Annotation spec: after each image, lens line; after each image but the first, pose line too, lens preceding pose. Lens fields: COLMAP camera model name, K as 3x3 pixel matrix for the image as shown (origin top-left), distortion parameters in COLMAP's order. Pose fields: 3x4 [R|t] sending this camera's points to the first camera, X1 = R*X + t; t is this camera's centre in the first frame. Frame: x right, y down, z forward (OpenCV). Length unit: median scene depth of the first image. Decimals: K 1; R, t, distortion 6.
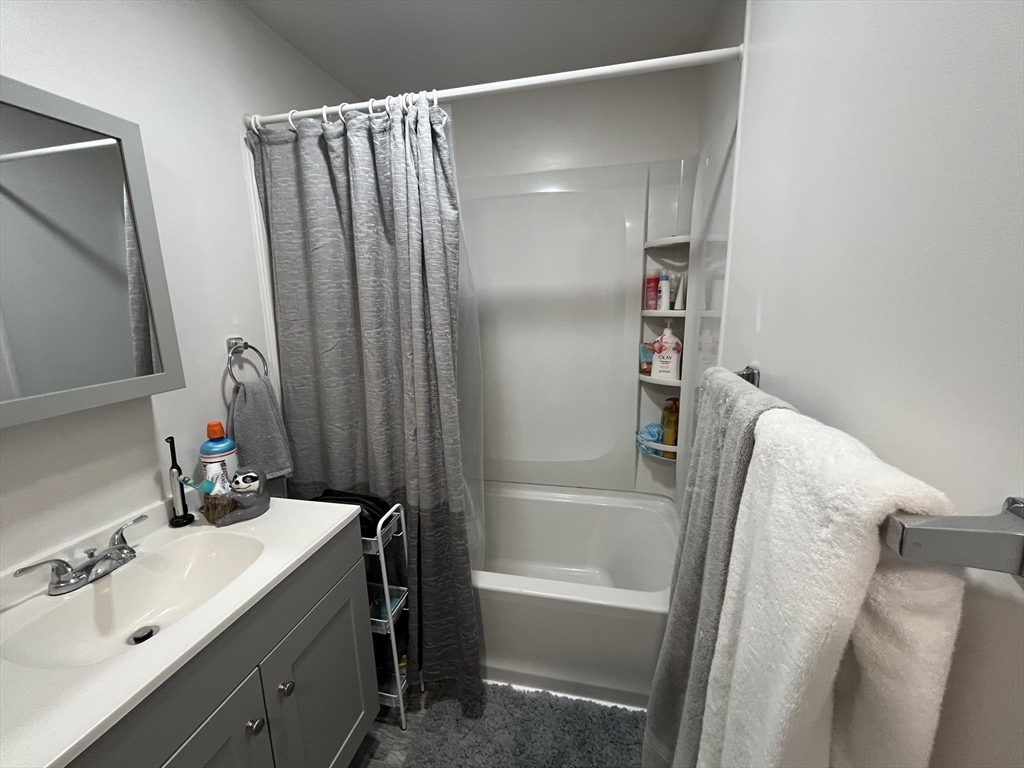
lens RADIAL K [[417.3, 0, 509.6], [0, 417.3, 383.2], [0, 0, 1]] dist [-0.003817, 0.000911]
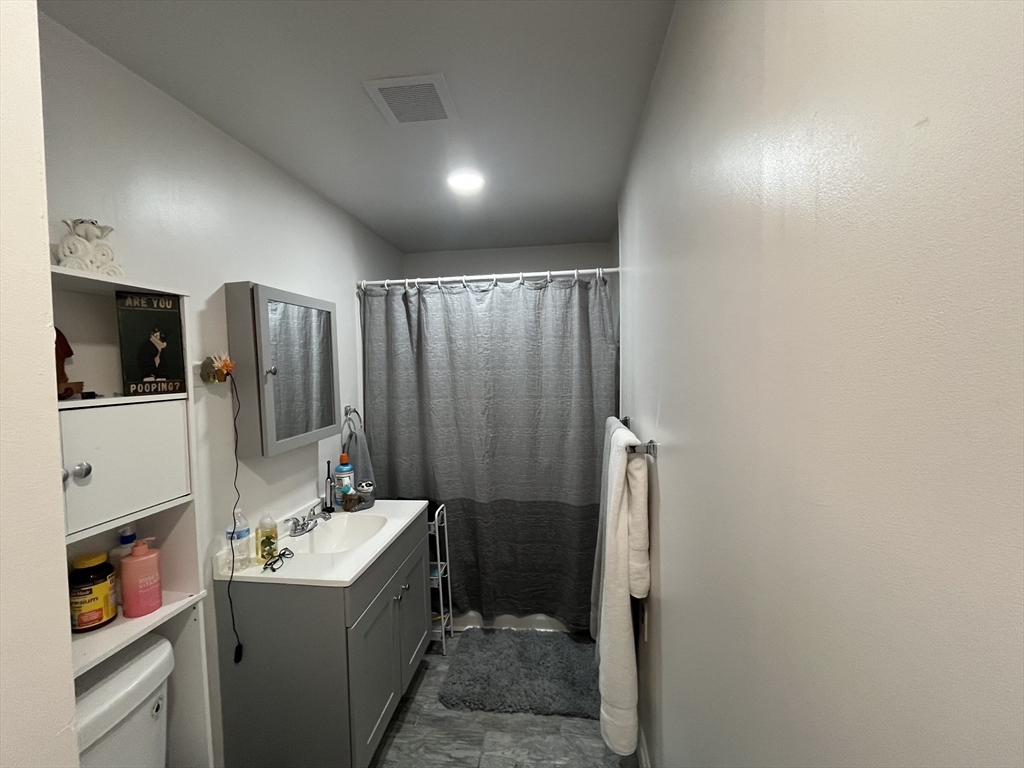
lens RADIAL K [[417.3, 0, 509.6], [0, 417.3, 383.8], [0, 0, 1]] dist [-0.003817, 0.000911]
pose [[0.994897, -0.005546, 0.100747, -0.177724], [0.020461, 0.988832, -0.147623, 0.068889], [-0.098803, 0.148931, 0.983899, -0.768802]]
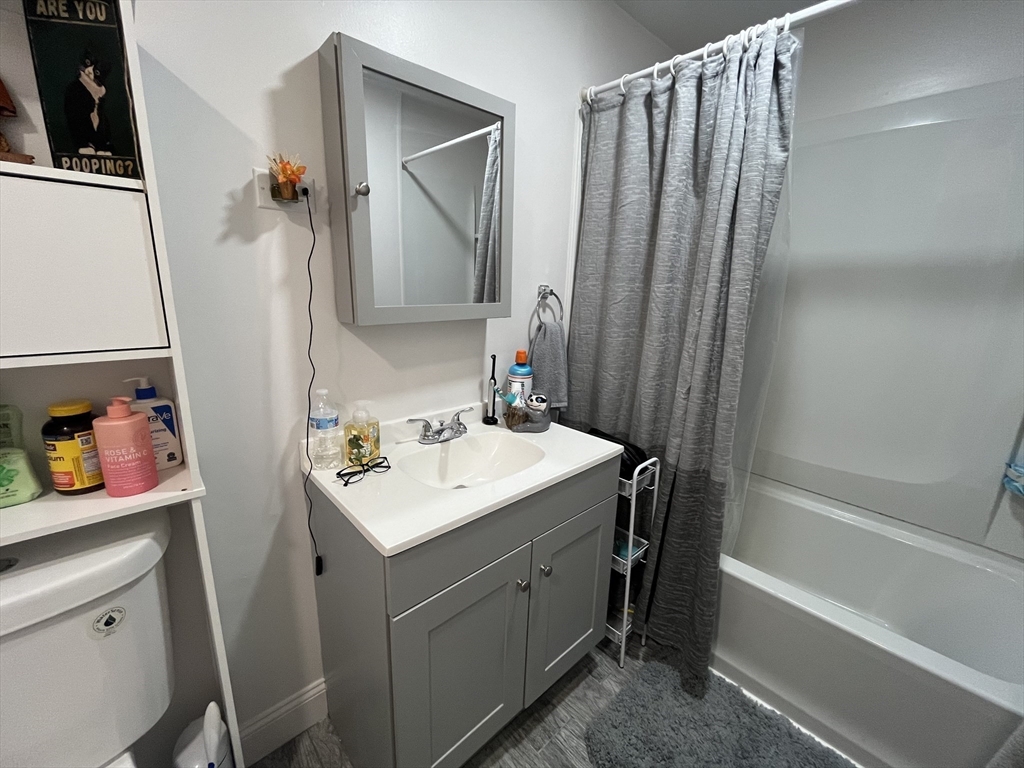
lens RADIAL K [[417.3, 0, 513.7], [0, 417.3, 381.9], [0, 0, 1]] dist [-0.003817, 0.000911]
pose [[0.828500, 0.175979, -0.531620, -0.049555], [-0.155071, 0.984312, 0.084160, 0.078785], [0.538090, 0.012712, 0.842792, -0.050414]]
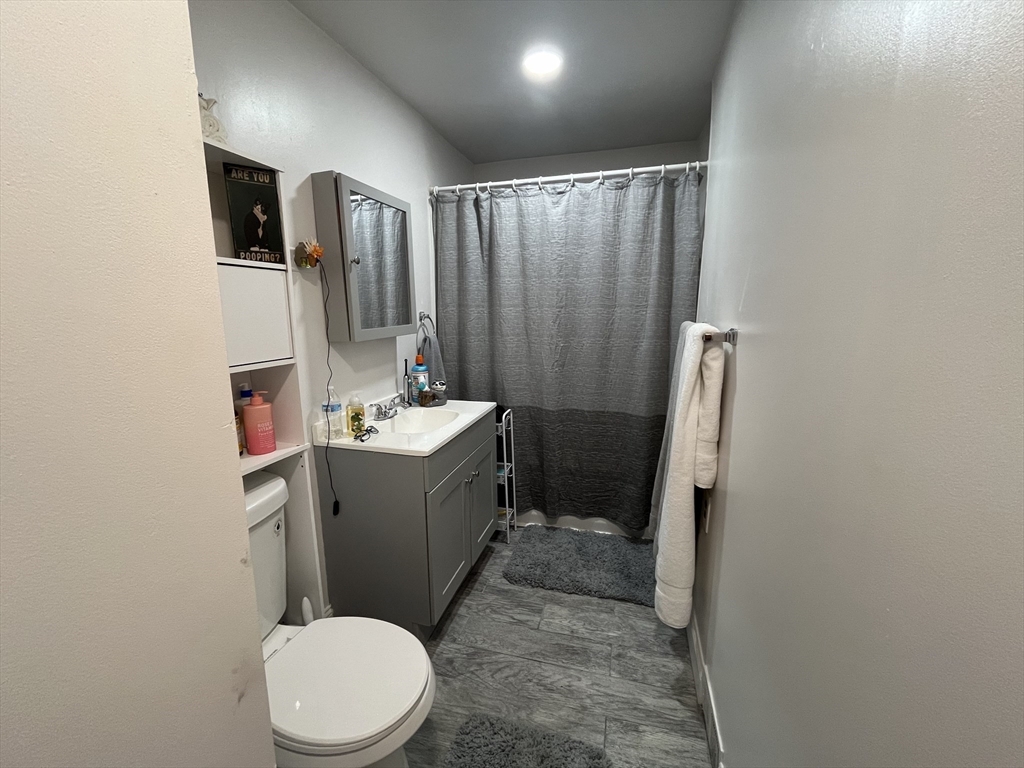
lens RADIAL K [[417.3, 0, 510.8], [0, 417.3, 383.0], [0, 0, 1]] dist [-0.003817, 0.000911]
pose [[0.998579, 0.023191, -0.047990, -0.193889], [-0.023742, 0.999658, -0.010936, 0.210479], [0.047720, 0.012060, 0.998788, -0.769429]]
